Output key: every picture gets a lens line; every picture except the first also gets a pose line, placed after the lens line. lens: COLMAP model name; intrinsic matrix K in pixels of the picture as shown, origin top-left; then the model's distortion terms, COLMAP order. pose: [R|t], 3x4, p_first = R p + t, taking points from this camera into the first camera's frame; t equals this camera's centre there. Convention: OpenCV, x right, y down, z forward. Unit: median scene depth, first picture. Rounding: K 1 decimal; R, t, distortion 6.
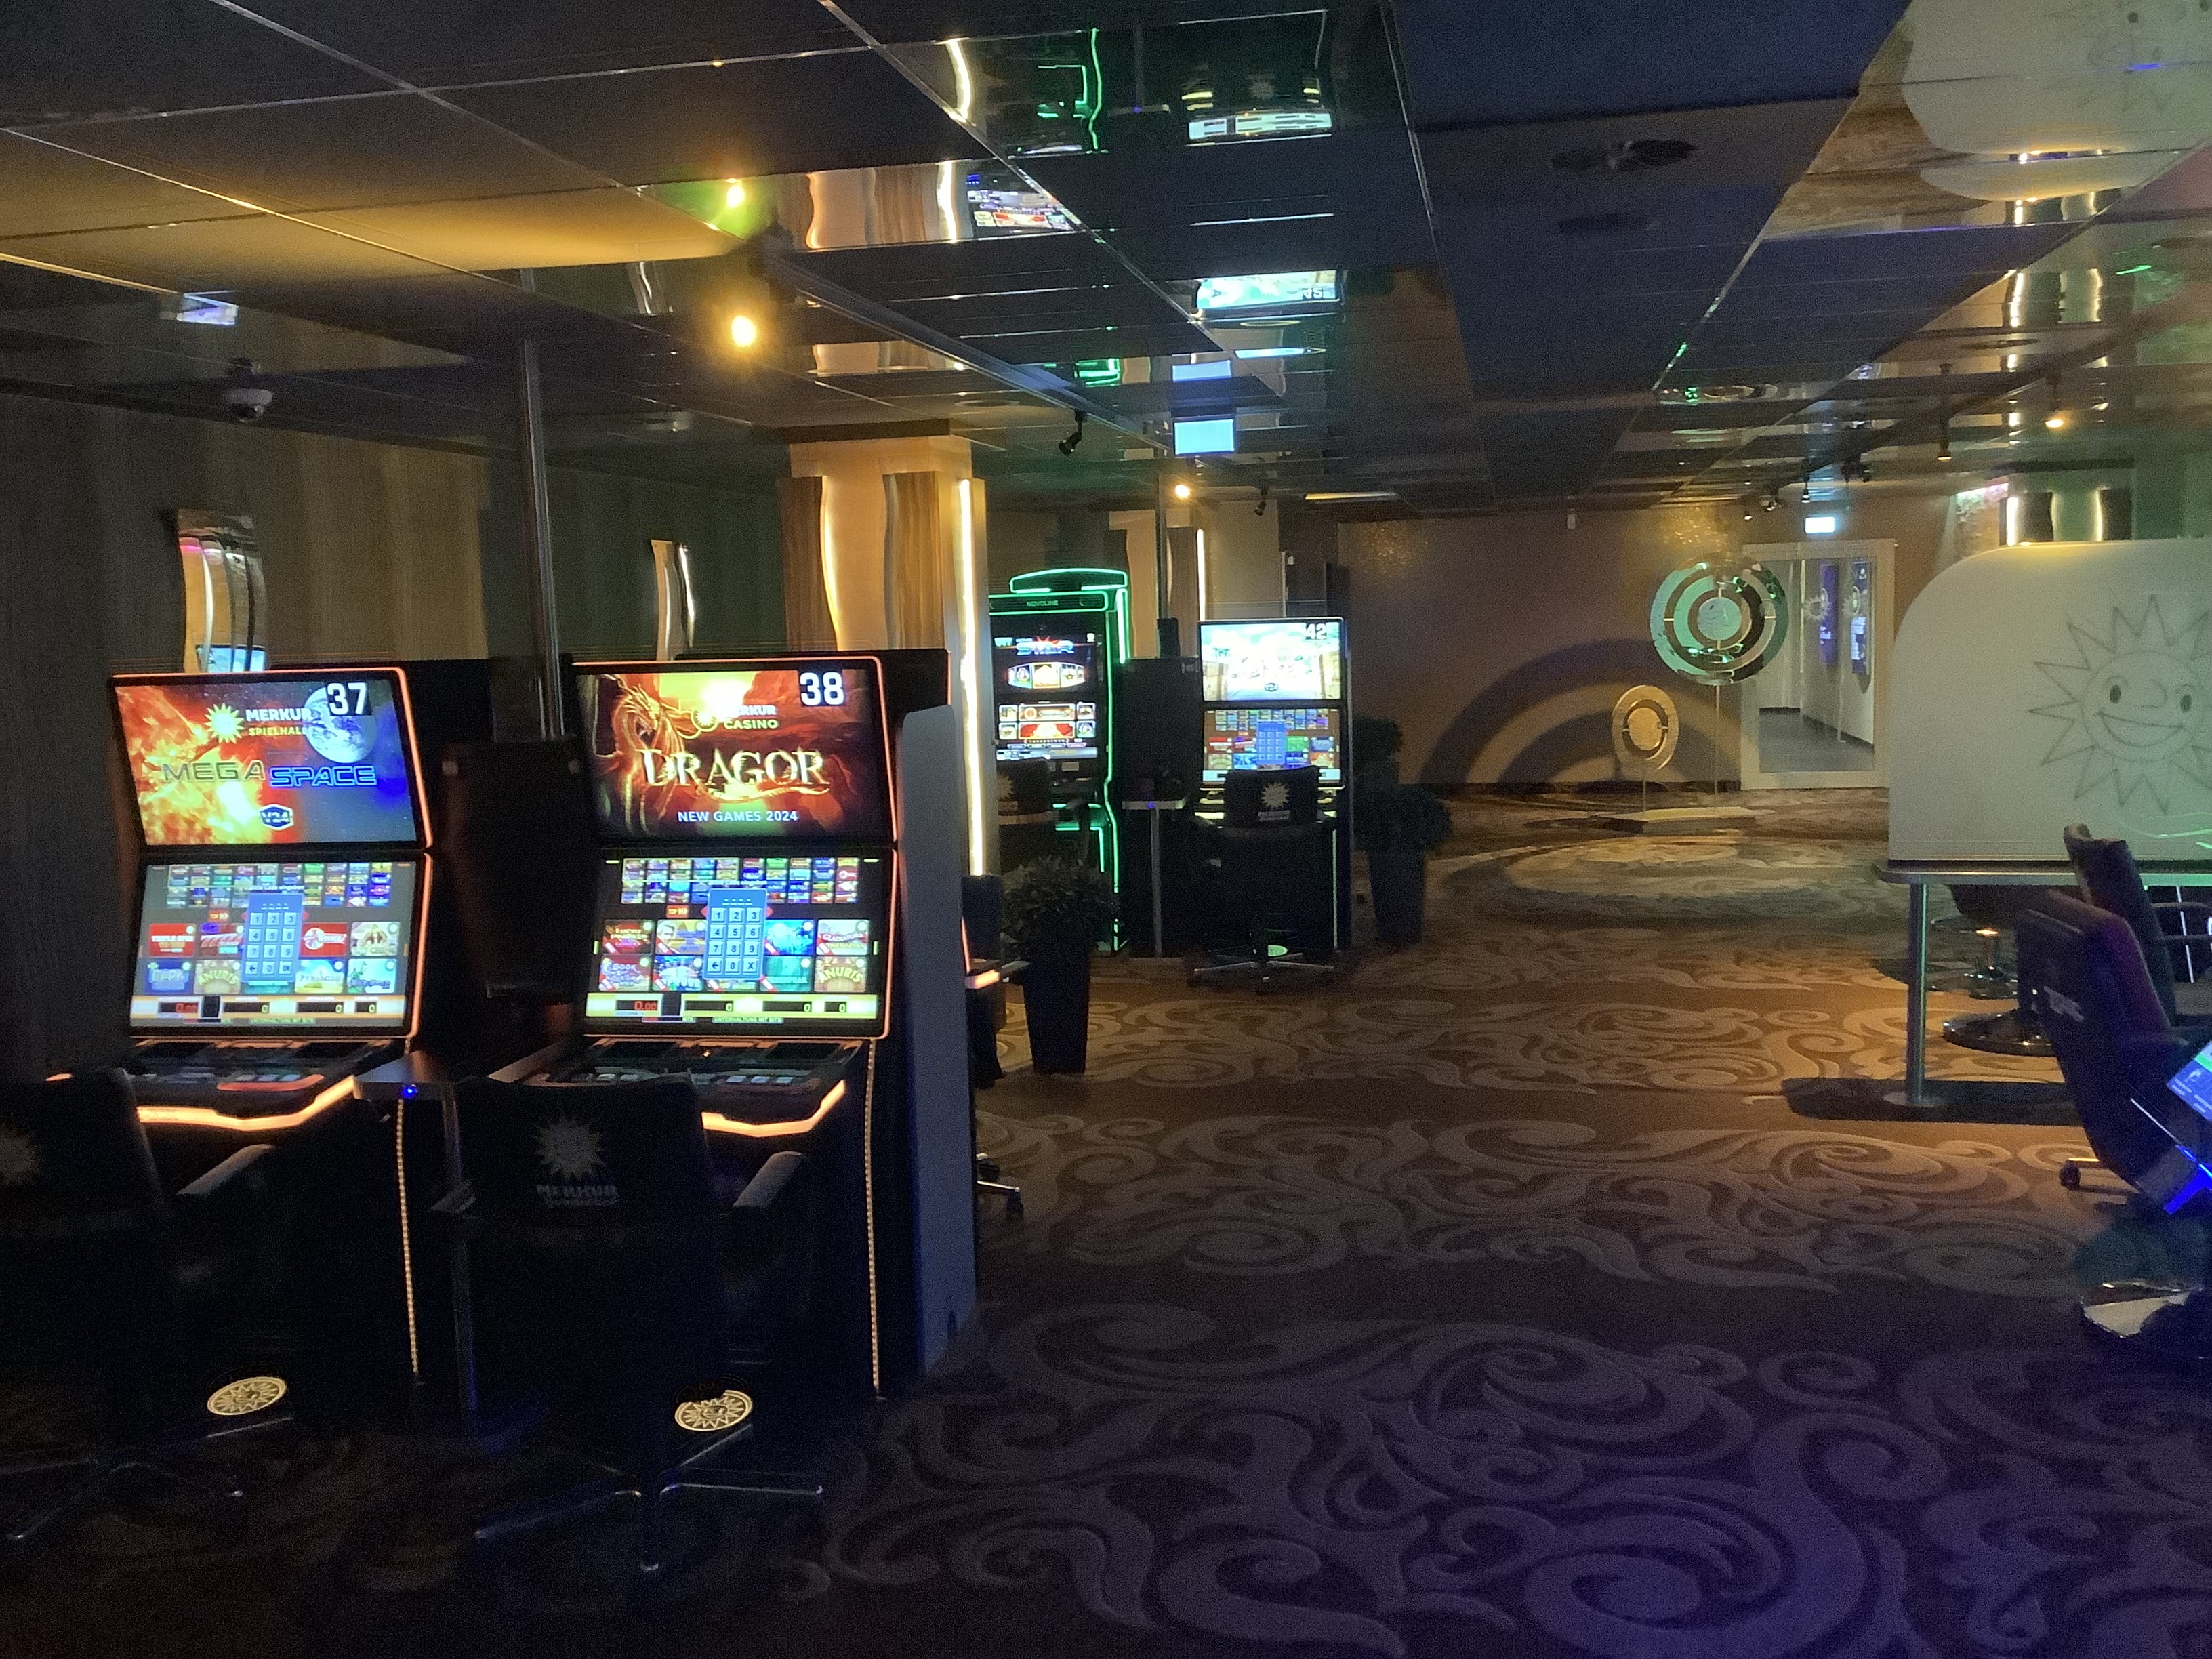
lens RADIAL K [[1987.5, 0, 1105.9], [0, 1987.5, 836.5], [0, 0, 1]] dist [0.110403, -0.210720]
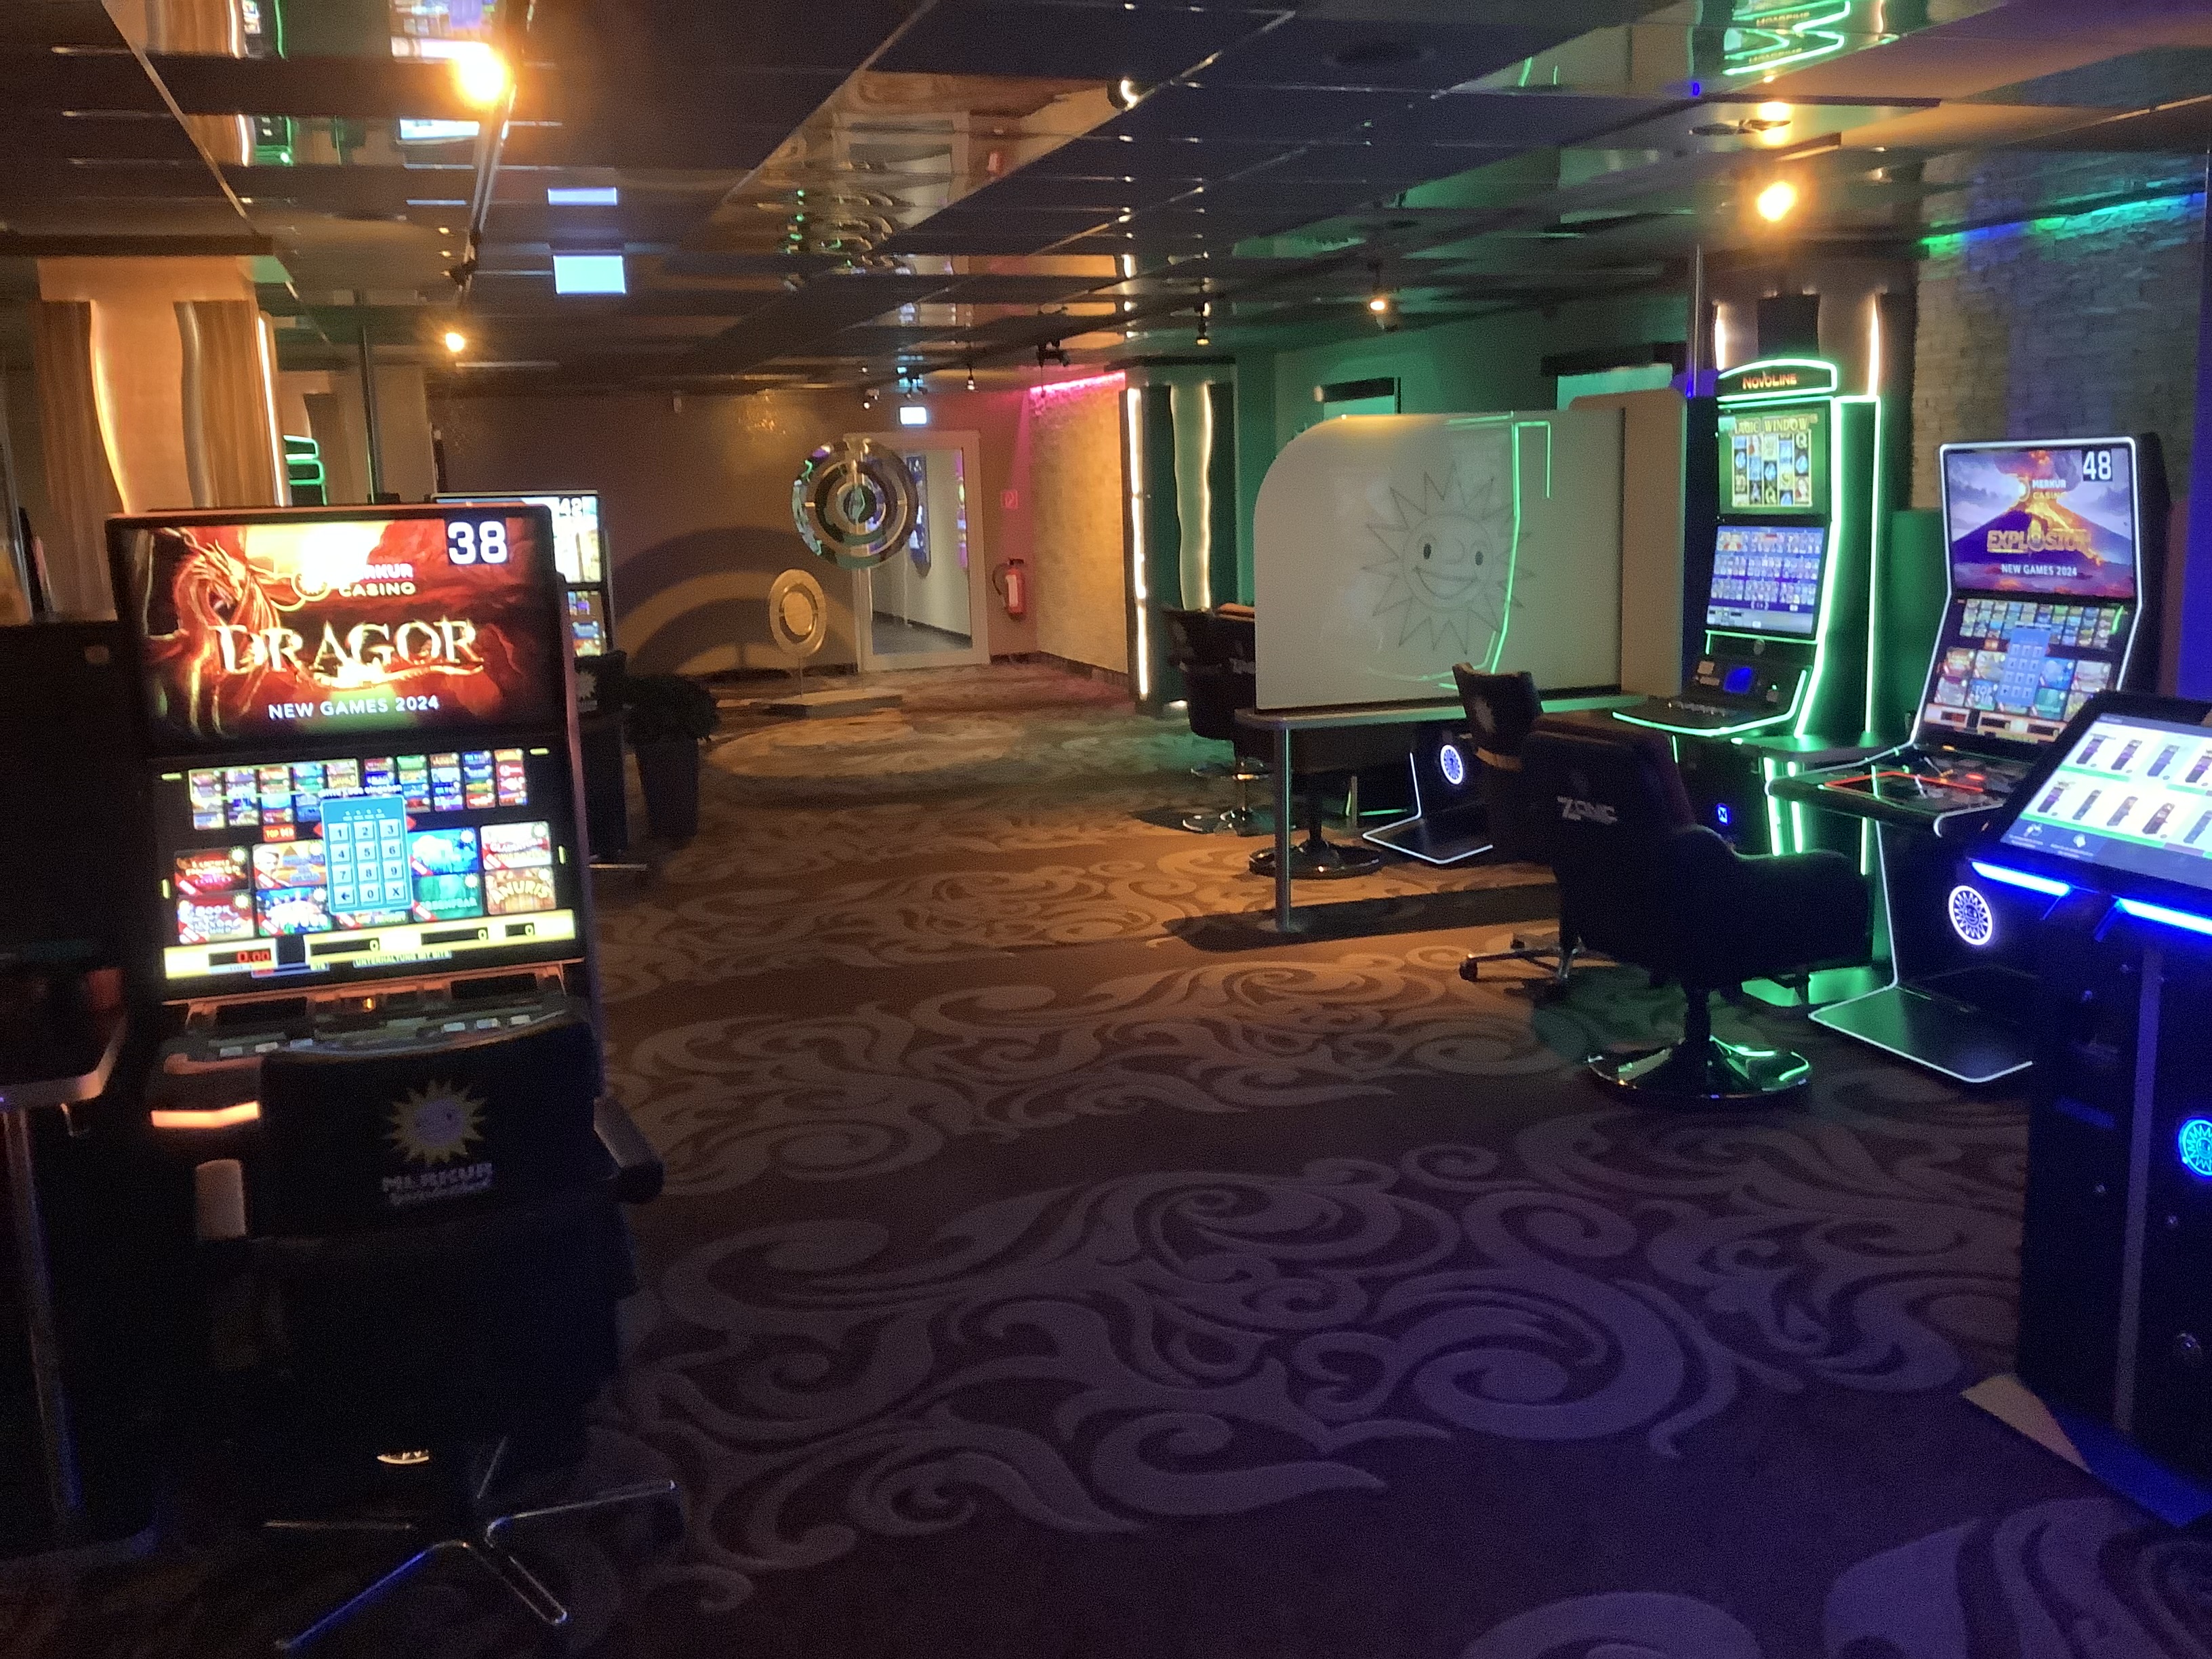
lens RADIAL K [[1987.5, 0, 1105.9], [0, 1987.5, 836.5], [0, 0, 1]] dist [0.110403, -0.210720]
pose [[0.865243, -0.085909, 0.493937, -0.326329], [0.061863, 0.995975, 0.064860, 0.007767], [-0.497521, -0.025563, 0.867075, 0.154751]]
